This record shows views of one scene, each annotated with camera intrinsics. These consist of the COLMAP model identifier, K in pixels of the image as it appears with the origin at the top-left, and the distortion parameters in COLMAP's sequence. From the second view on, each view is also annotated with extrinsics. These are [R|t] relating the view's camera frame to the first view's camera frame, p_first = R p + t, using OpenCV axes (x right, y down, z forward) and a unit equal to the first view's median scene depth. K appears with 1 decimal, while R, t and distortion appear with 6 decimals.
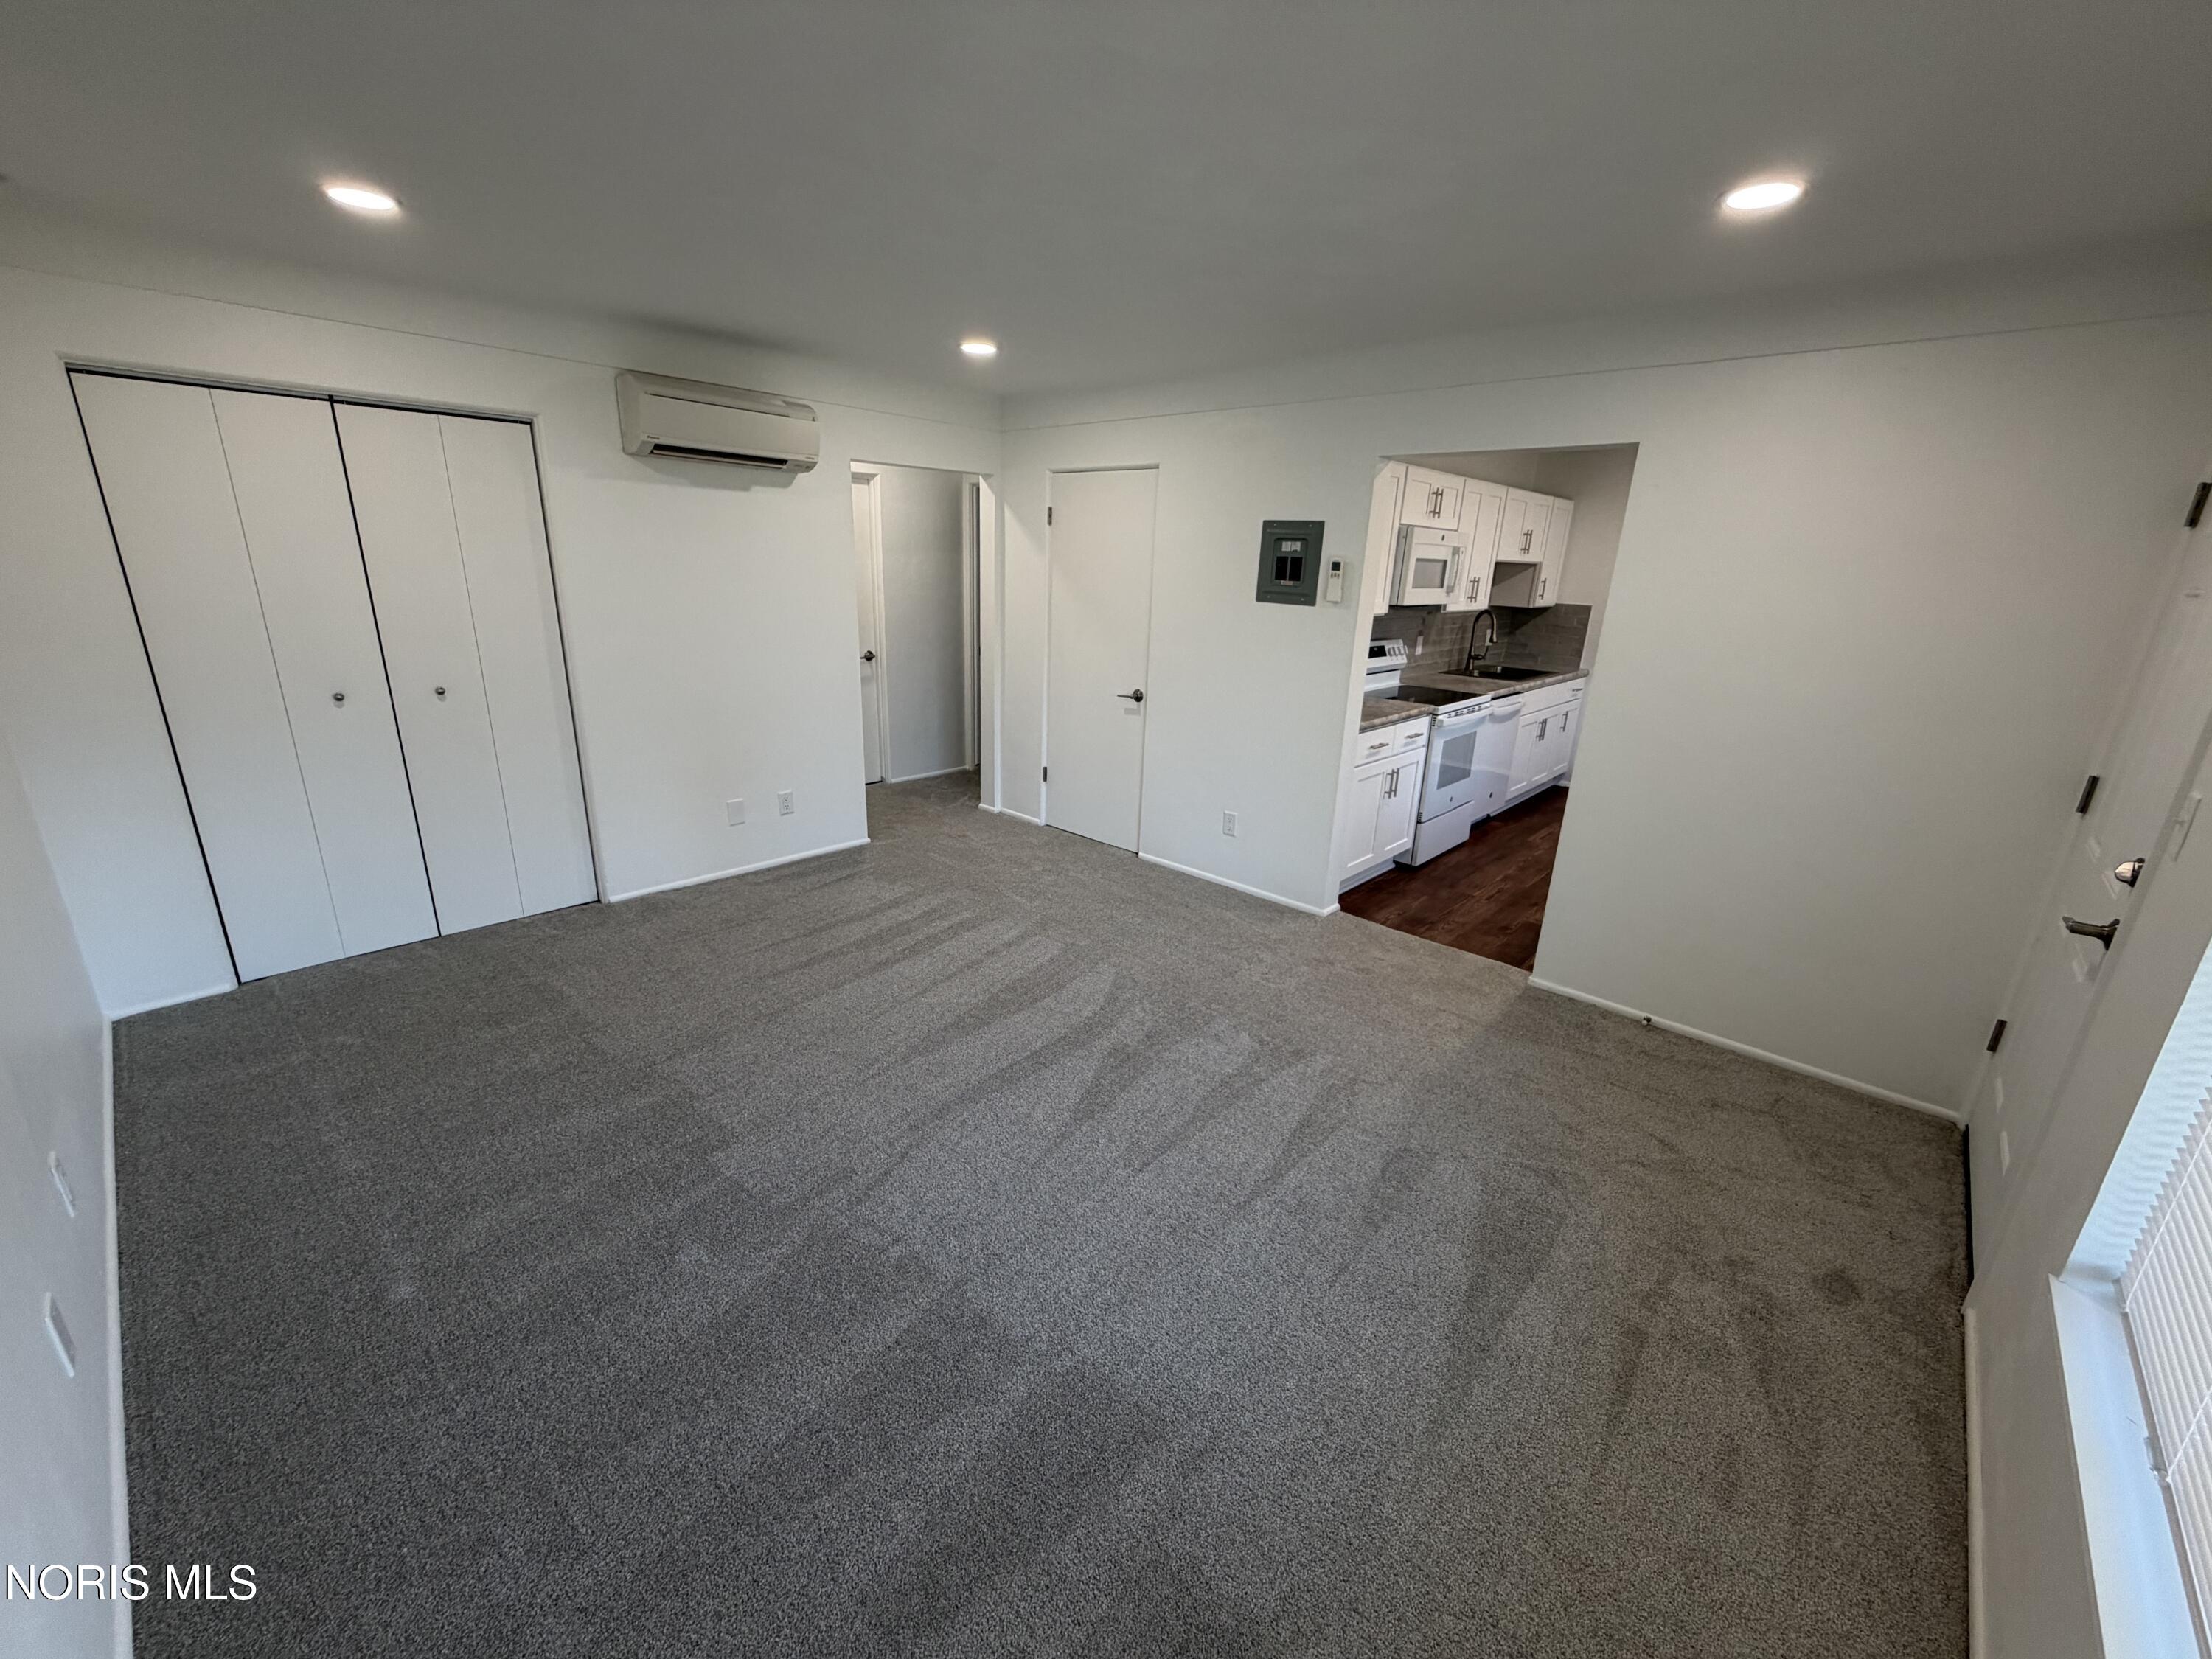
lens RADIAL K [[886.3, 0, 1106.0], [0, 886.3, 829.5], [0, 0, 1]] dist [0.002234, 0.000349]
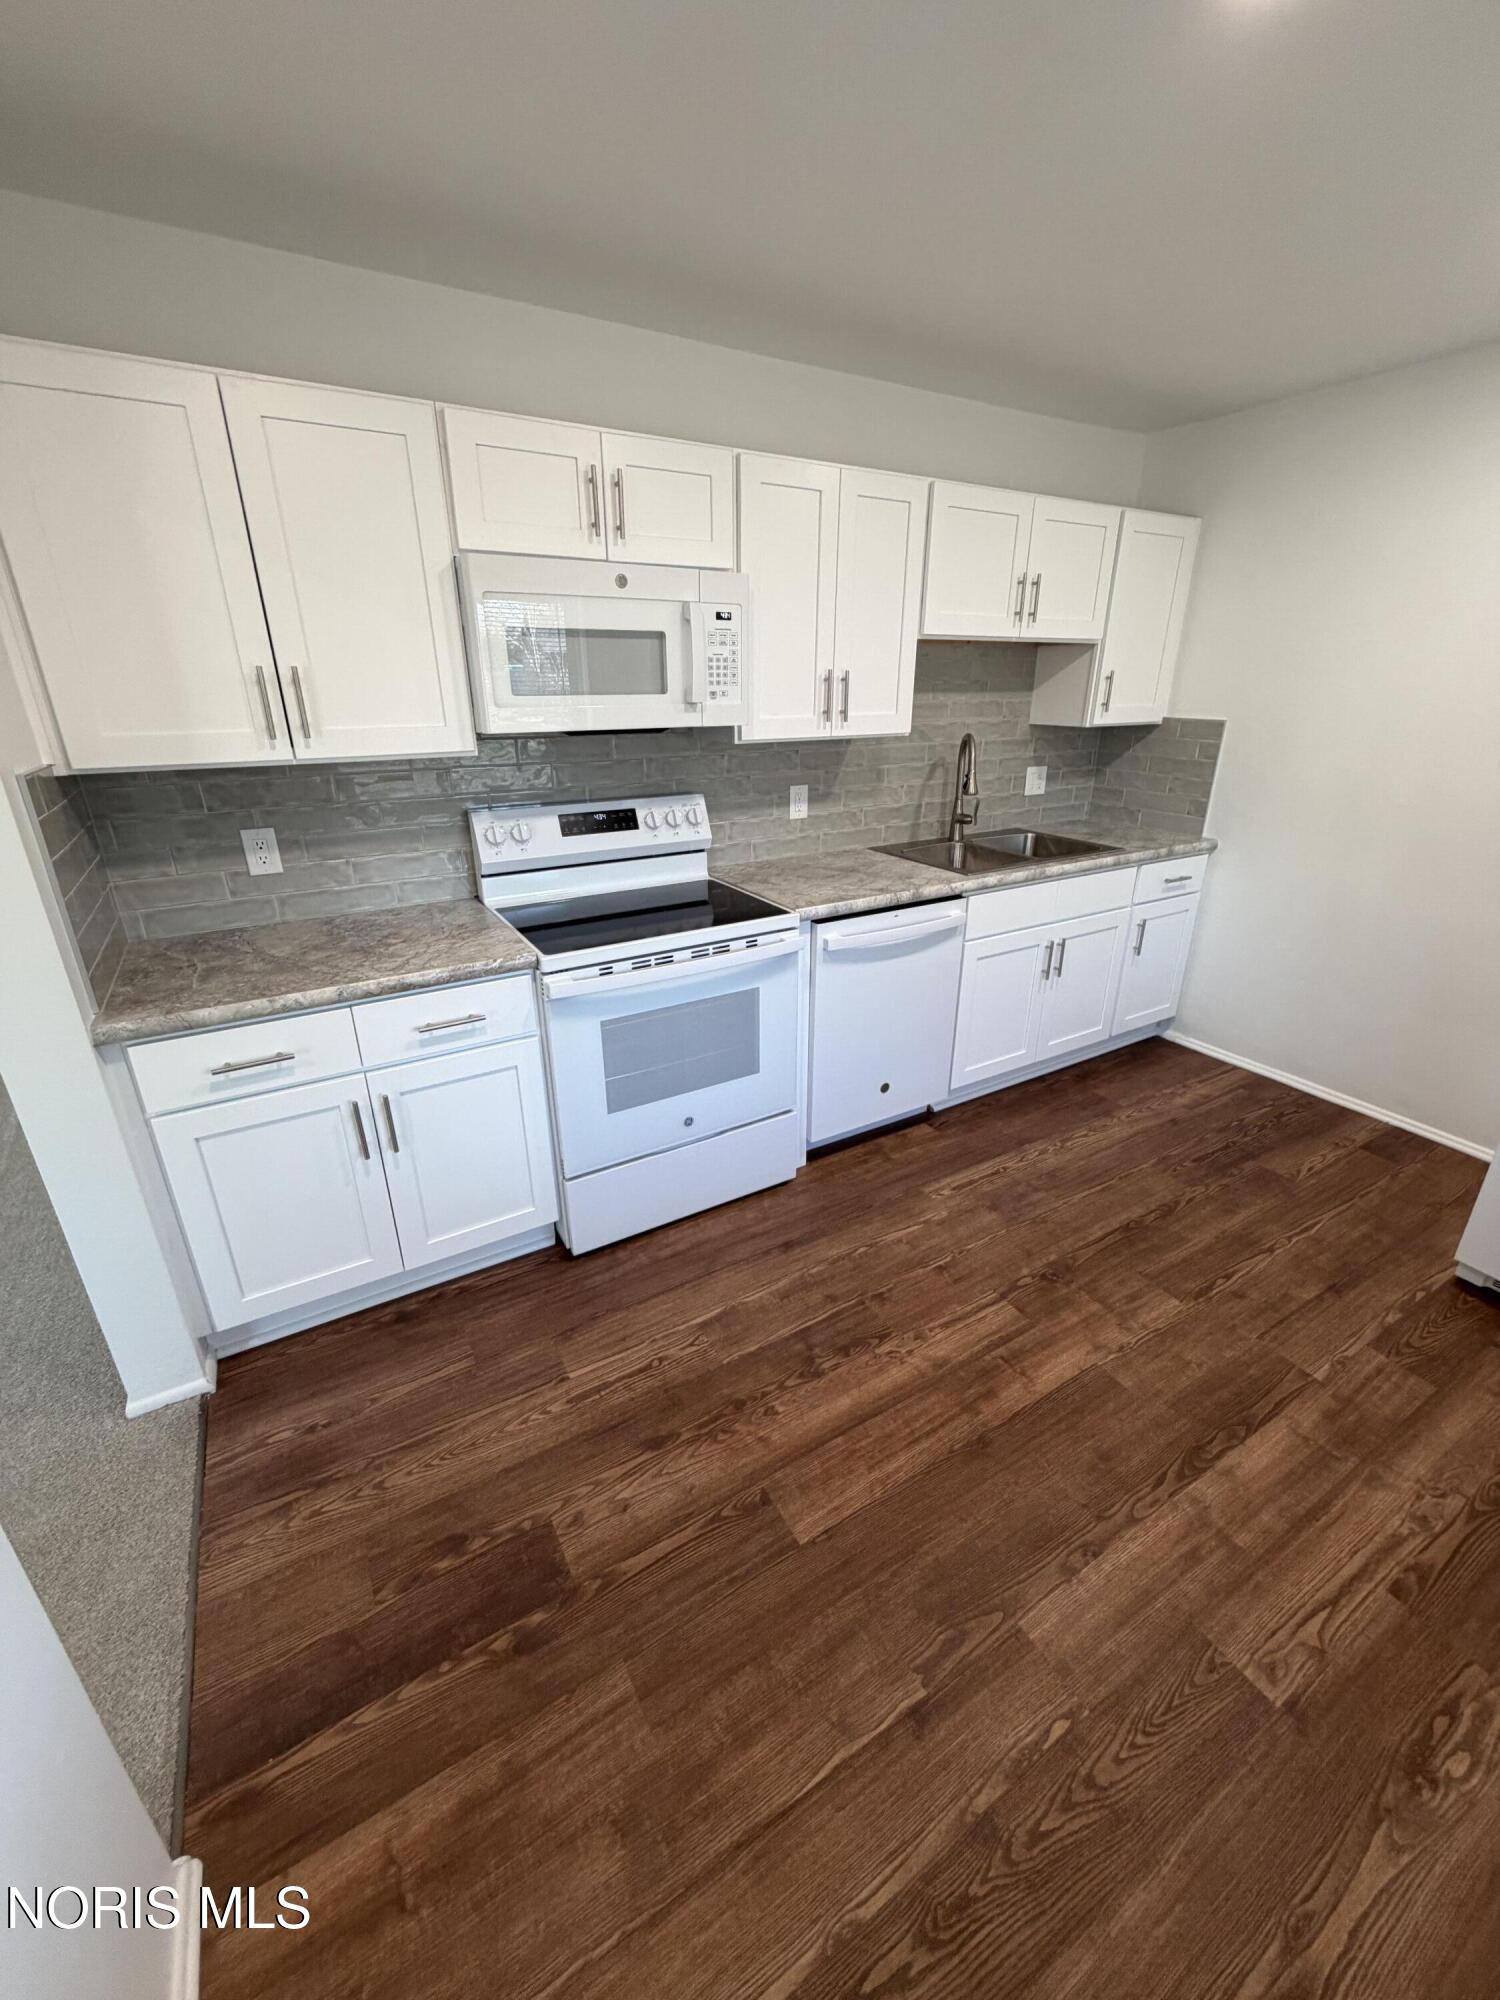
lens RADIAL K [[801.4, 0, 750.0], [0, 801.4, 1000.0], [0, 0, 1]] dist [0.002234, 0.000349]
pose [[0.957149, 0.073069, -0.280226, 0.501853], [-0.051407, 0.995147, 0.083899, -0.131952], [0.284997, -0.065899, 0.956261, 0.530607]]
